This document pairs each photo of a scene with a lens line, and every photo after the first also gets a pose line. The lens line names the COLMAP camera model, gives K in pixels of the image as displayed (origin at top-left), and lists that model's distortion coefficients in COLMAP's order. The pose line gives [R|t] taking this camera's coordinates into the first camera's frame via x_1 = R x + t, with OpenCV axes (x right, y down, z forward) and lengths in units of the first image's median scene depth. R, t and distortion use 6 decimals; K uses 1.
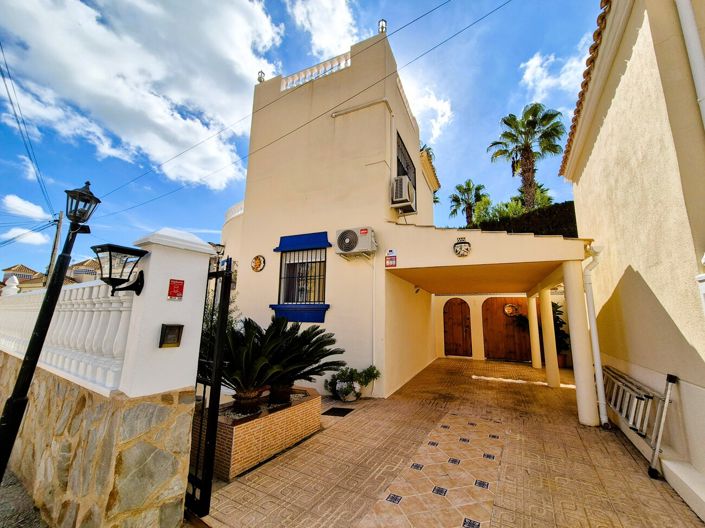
lens RADIAL K [[293.5, 0, 352.5], [0, 293.5, 264.0], [0, 0, 1]] dist [0.000162, 0.000373]
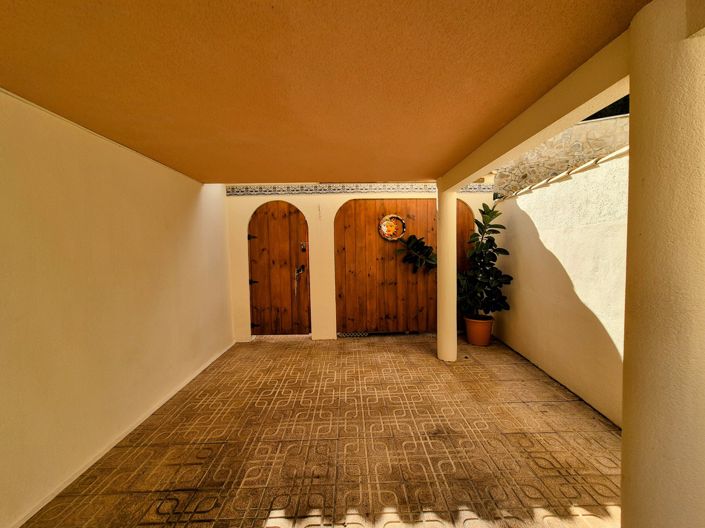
lens RADIAL K [[293.5, 0, 352.5], [0, 293.5, 264.0], [0, 0, 1]] dist [0.000162, 0.000373]
pose [[0.898288, -0.071011, 0.433631, 0.282356], [-0.039148, 0.969997, 0.239943, 0.105762], [-0.437659, -0.232514, 0.868557, 0.618999]]
